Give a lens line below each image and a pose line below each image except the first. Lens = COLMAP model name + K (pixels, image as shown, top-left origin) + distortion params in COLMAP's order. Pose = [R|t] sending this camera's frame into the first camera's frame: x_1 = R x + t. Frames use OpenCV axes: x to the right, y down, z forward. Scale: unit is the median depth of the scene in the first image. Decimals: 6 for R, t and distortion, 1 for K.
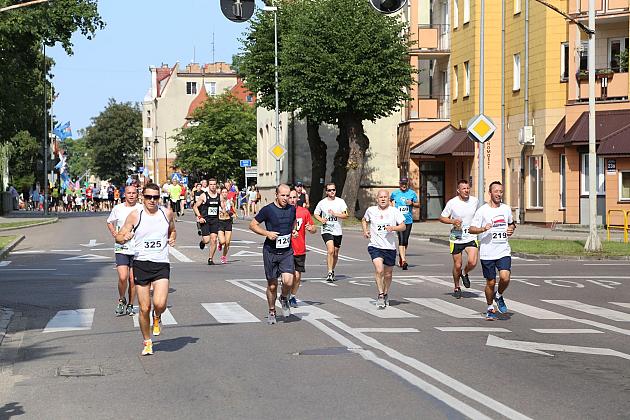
lens RADIAL K [[1446.4, 0, 315.0], [0, 1446.4, 210.0], [0, 0, 1]] dist [0.353722, -0.014050]
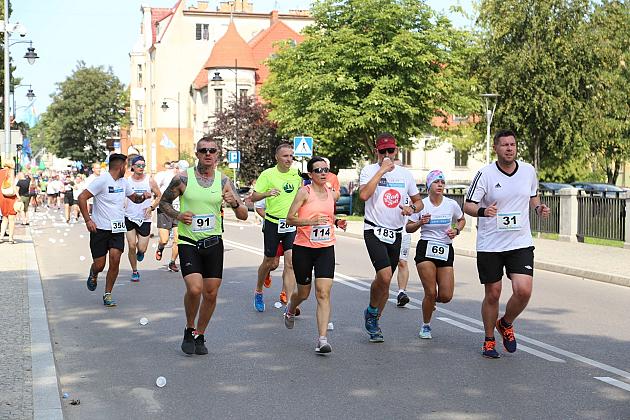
lens RADIAL K [[1056.2, 0, 315.0], [0, 1056.2, 210.0], [0, 0, 1]] dist [0.182322, 0.126396]
pose [[0.994931, 0.006216, 0.100363, -0.119325], [-0.008726, 0.999660, 0.024591, -0.010718], [-0.100176, -0.025342, 0.994647, 0.663986]]
